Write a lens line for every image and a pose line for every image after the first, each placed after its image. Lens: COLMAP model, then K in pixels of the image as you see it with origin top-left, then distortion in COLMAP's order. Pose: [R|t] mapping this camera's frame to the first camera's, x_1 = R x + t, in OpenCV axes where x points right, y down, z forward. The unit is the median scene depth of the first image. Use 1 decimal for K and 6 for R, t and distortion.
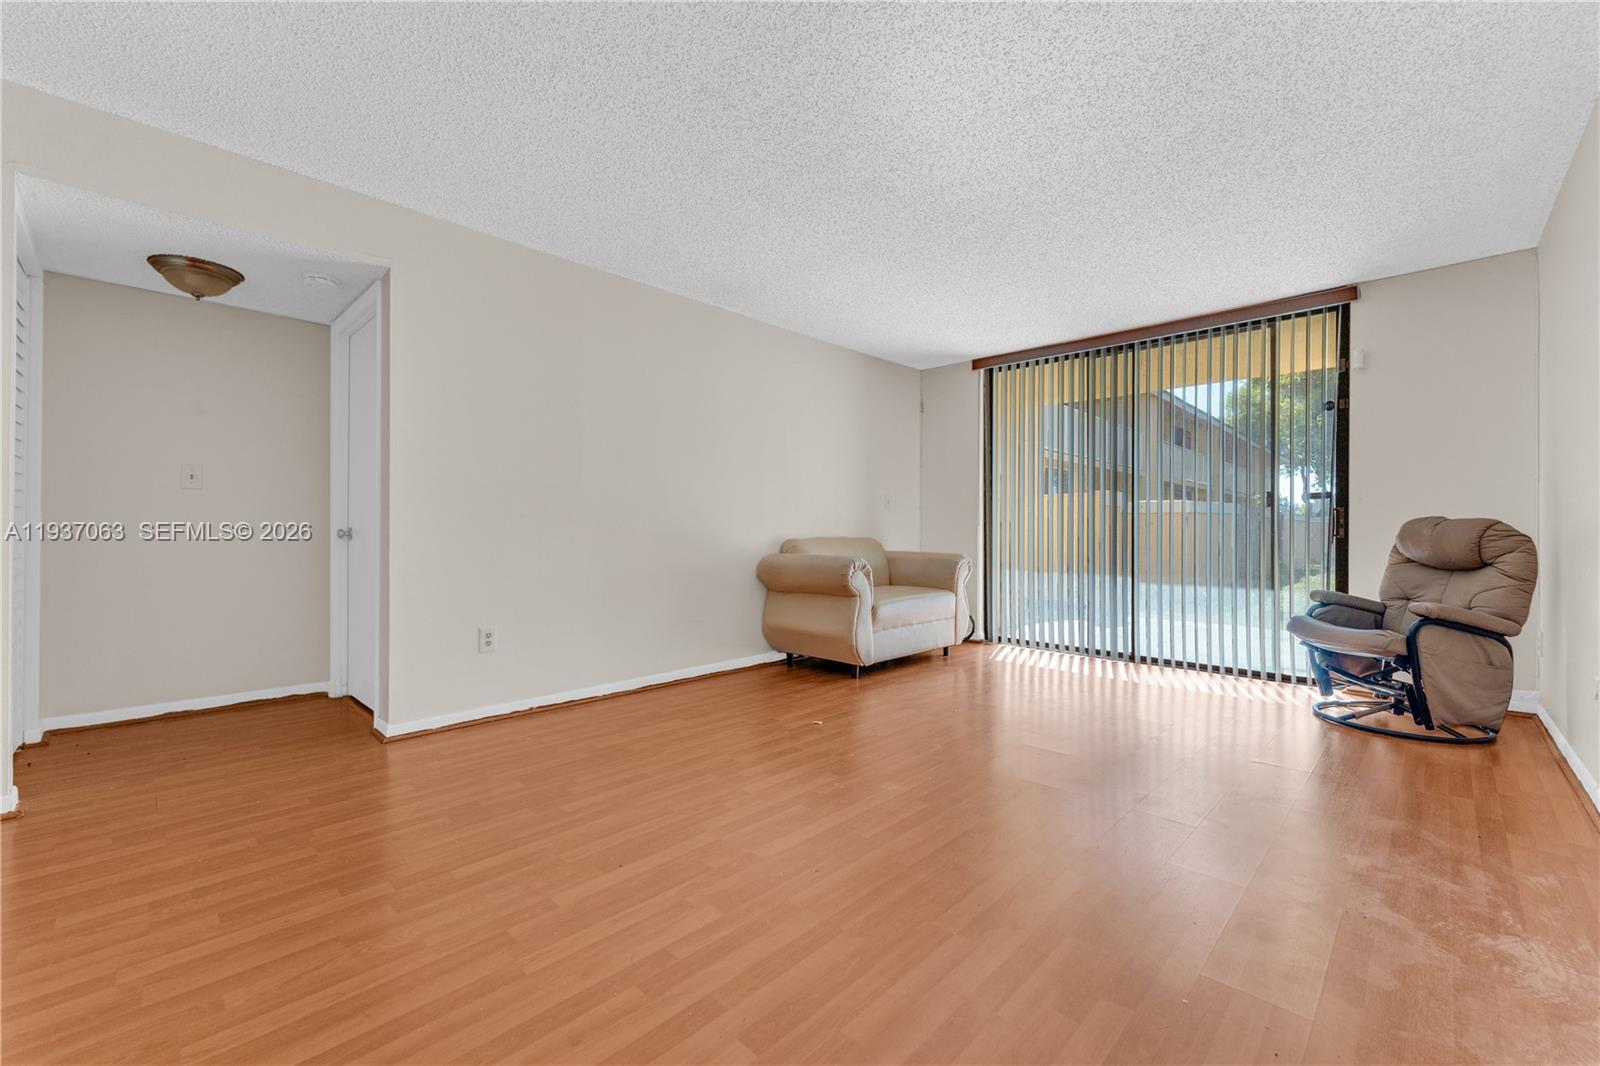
lens RADIAL K [[650.6, 0, 800.0], [0, 650.6, 533.0], [0, 0, 1]] dist [0.008610, -0.000199]
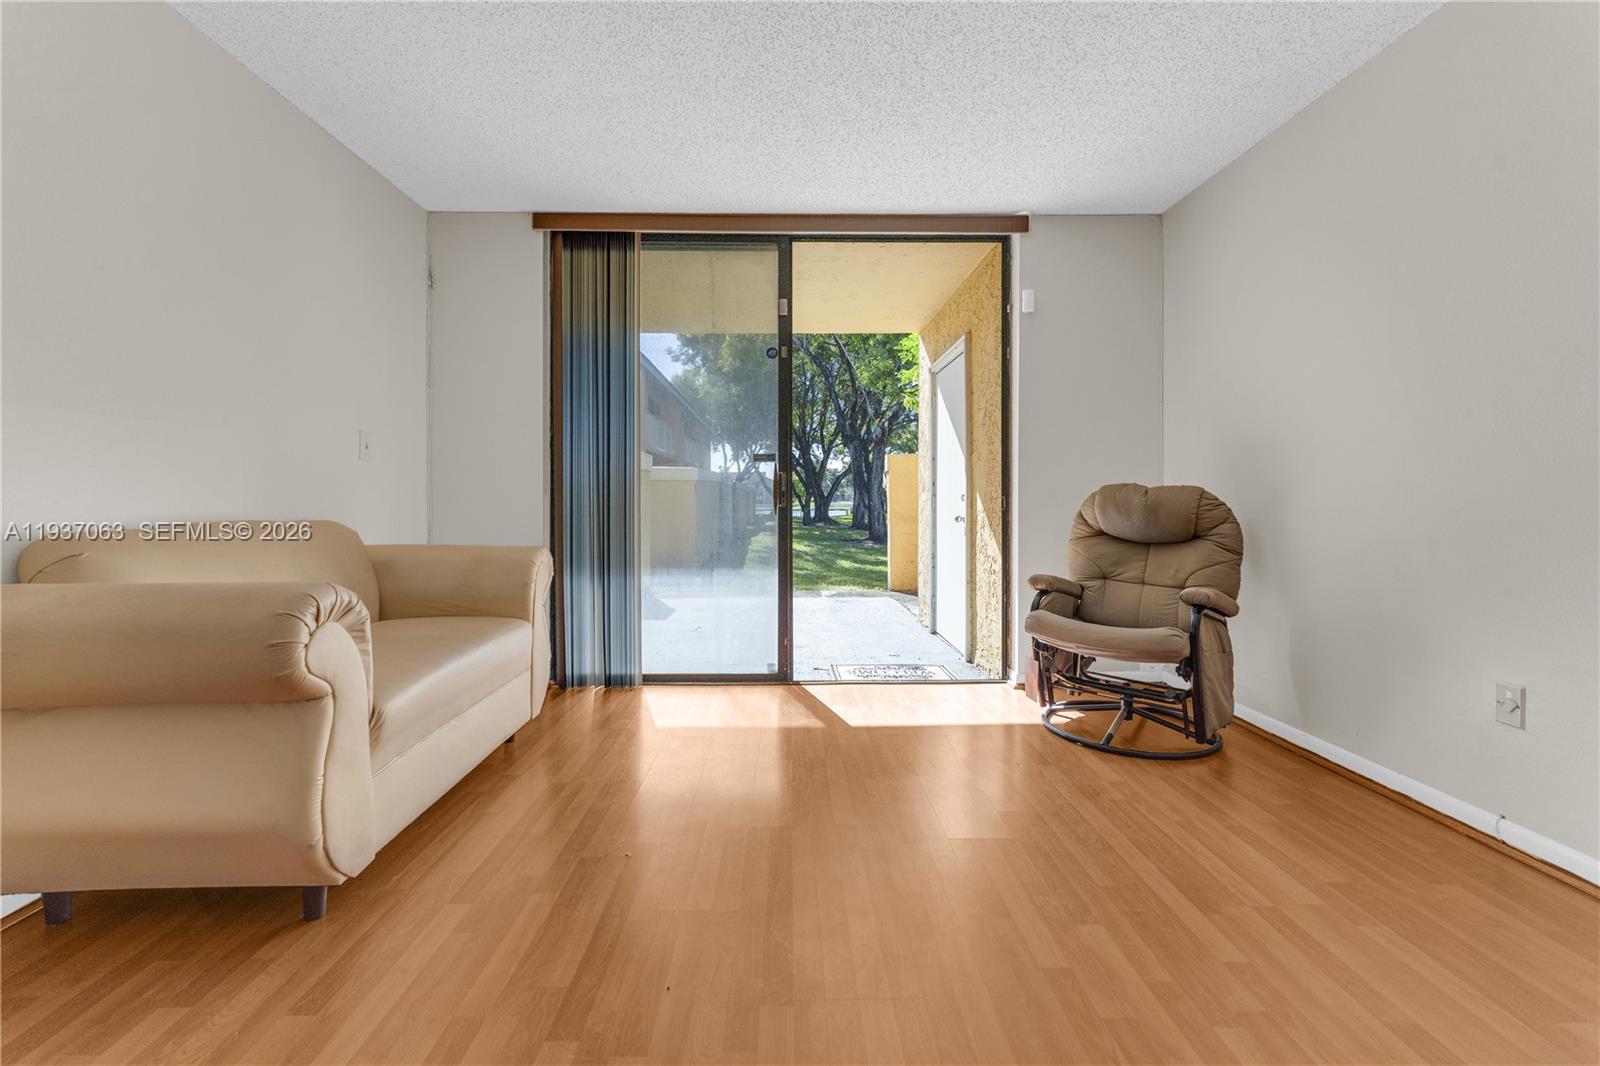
lens RADIAL K [[655.3, 0, 795.2], [0, 655.3, 503.2], [0, 0, 1]] dist [0.001242, -0.000366]
pose [[0.706693, -0.012131, 0.707416, 0.017619], [0.010940, 0.999921, 0.006219, -0.007280], [-0.707435, 0.003344, 0.706770, 0.577233]]
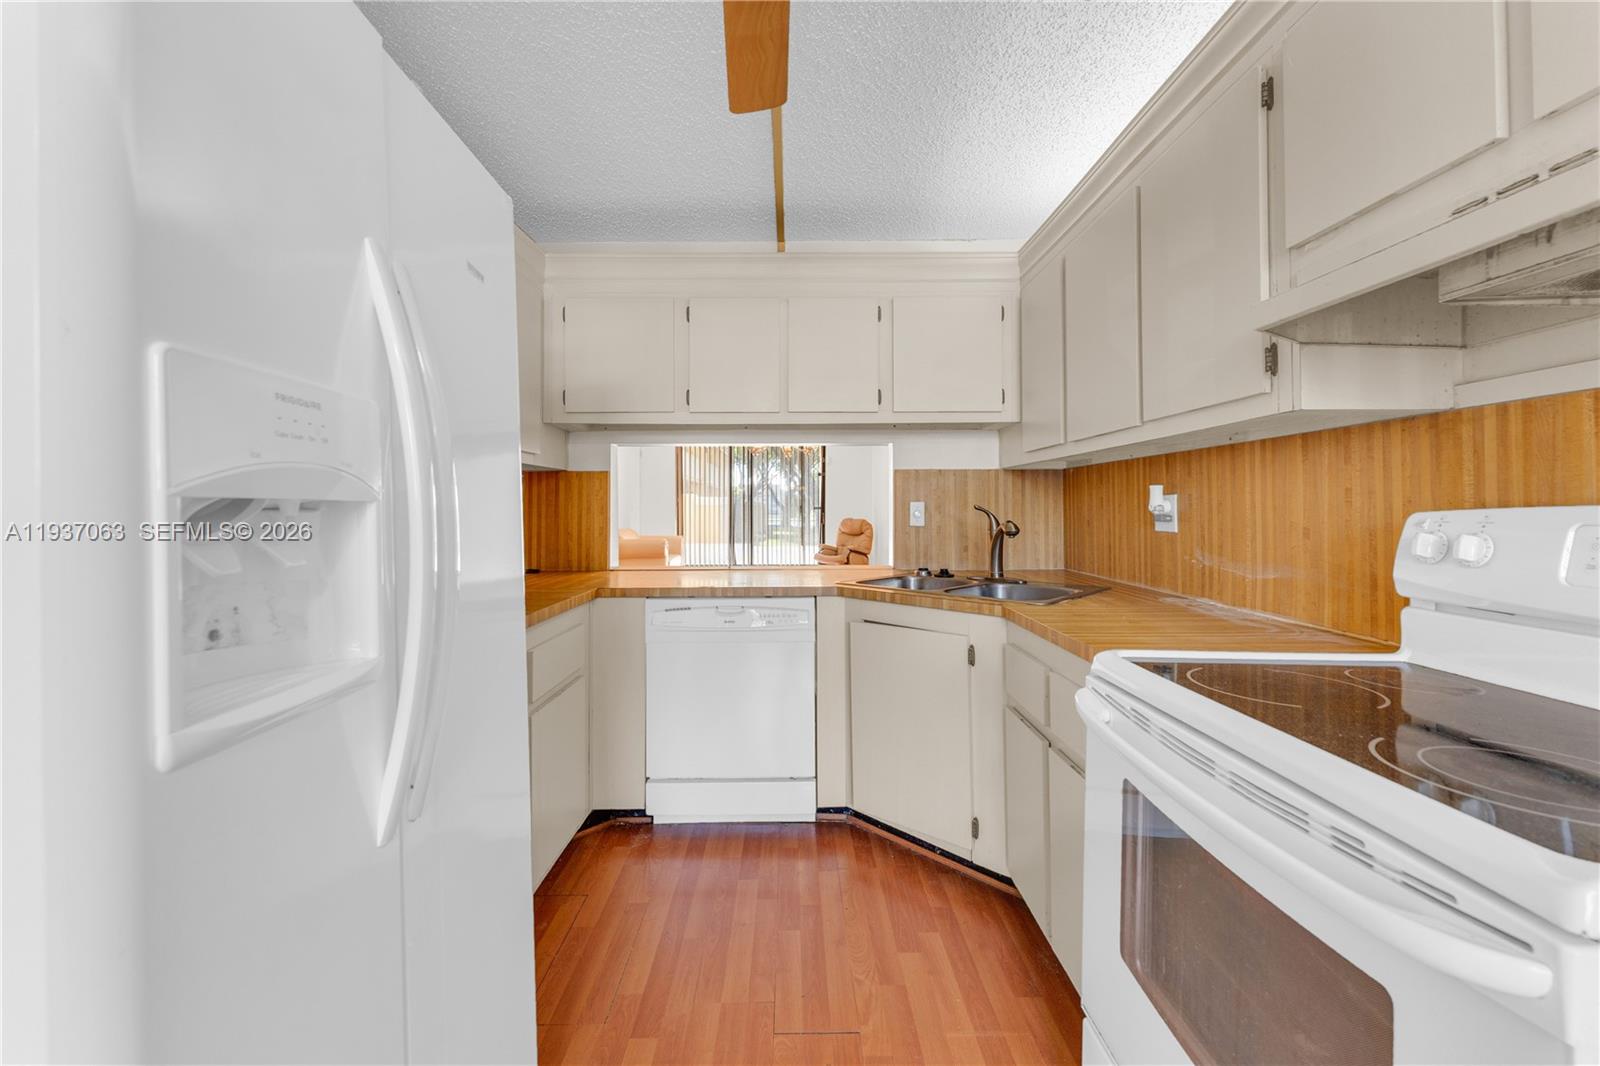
lens RADIAL K [[659.2, 0, 800.7], [0, 659.2, 497.9], [0, 0, 1]] dist [0.001657, -0.000202]
pose [[0.718971, 0.002203, 0.695036, -1.106819], [0.013346, 0.999767, -0.016974, -0.056884], [-0.694912, 0.021480, 0.718774, -0.871030]]
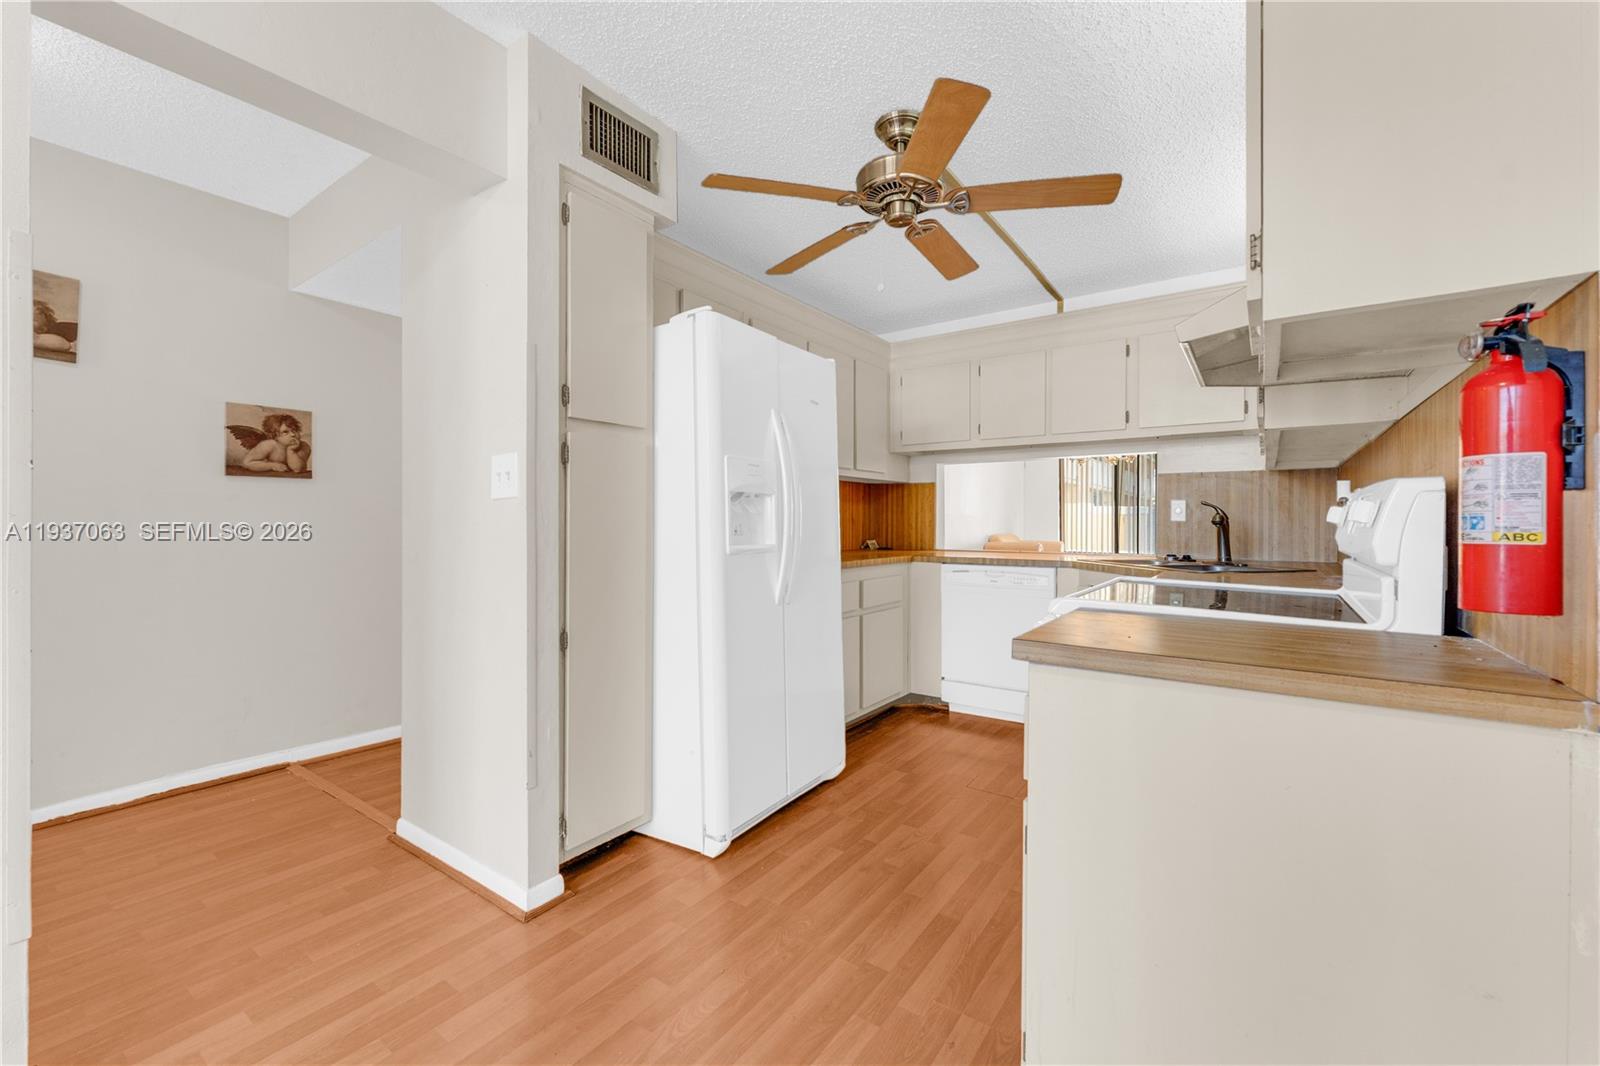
lens RADIAL K [[642.6, 0, 790.6], [0, 642.6, 531.3], [0, 0, 1]] dist [0.003418, 0.000149]
pose [[0.991056, -0.007003, 0.133262, -1.124090], [0.005672, 0.999930, 0.010365, -0.035643], [-0.133326, -0.009516, 0.991027, -1.190659]]
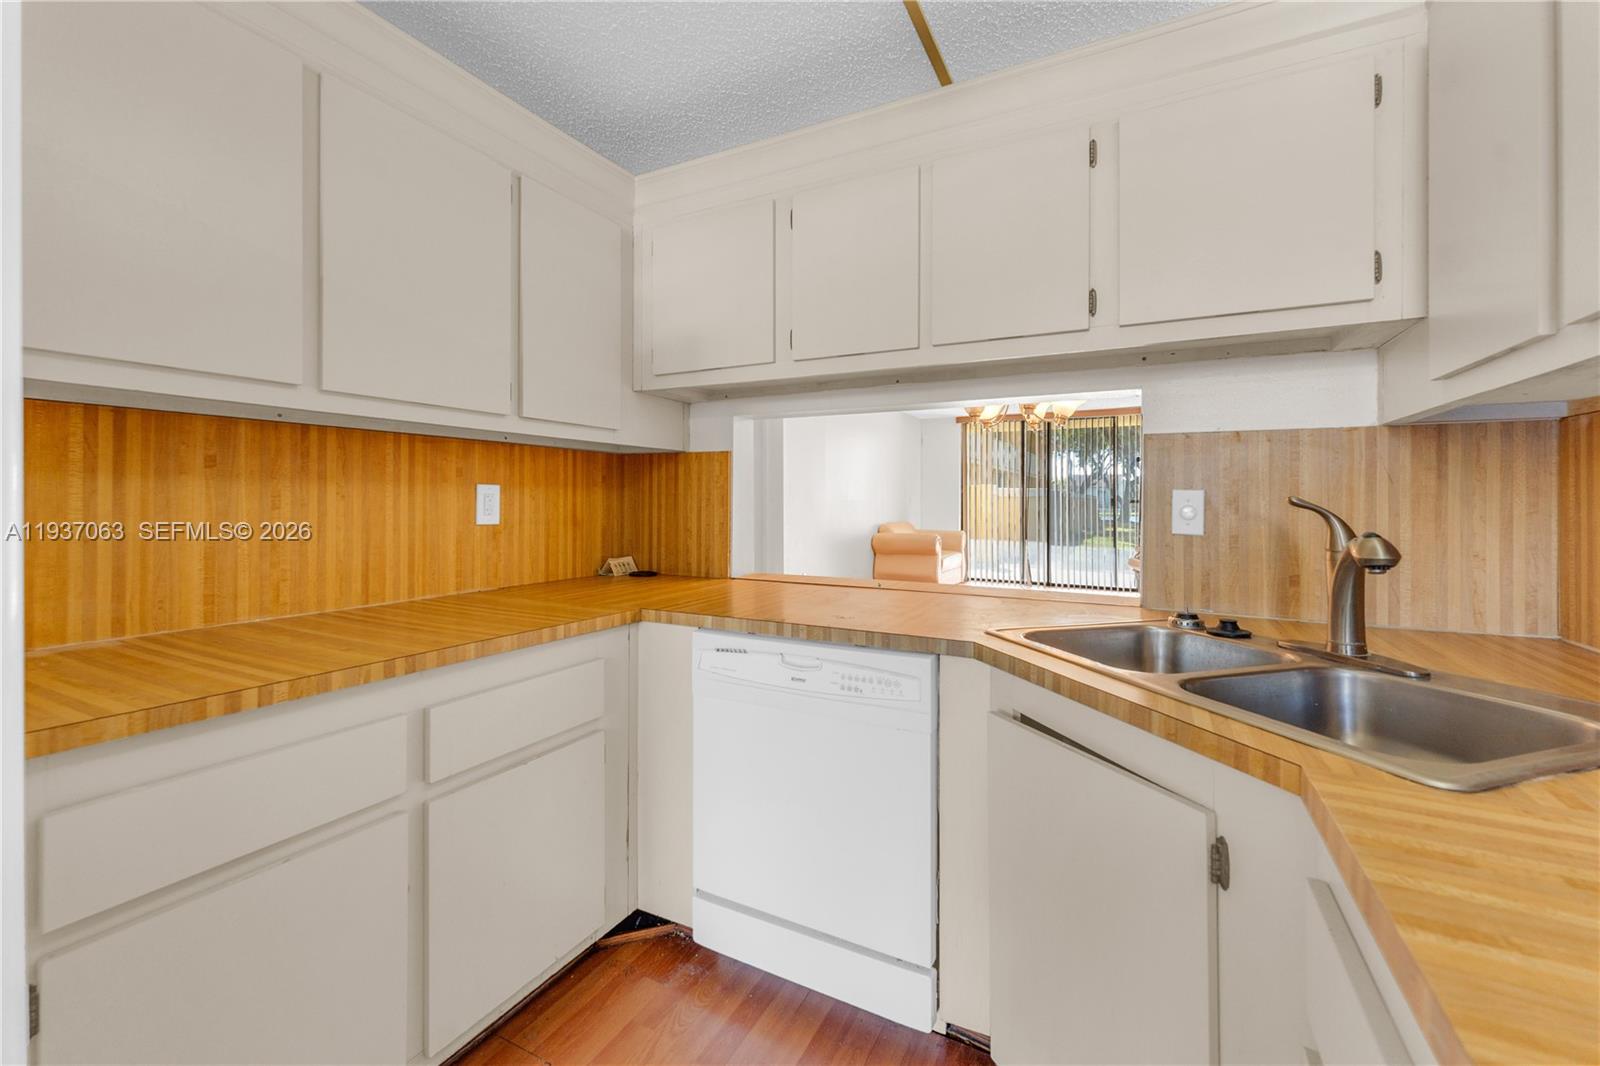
lens RADIAL K [[662.0, 0, 792.3], [0, 662.0, 500.1], [0, 0, 1]] dist [-0.002071, -0.000281]
pose [[0.961831, -0.002707, 0.273629, -0.867407], [0.004278, 0.999978, -0.005147, -0.056444], [-0.273609, 0.006121, 0.961821, -0.768747]]
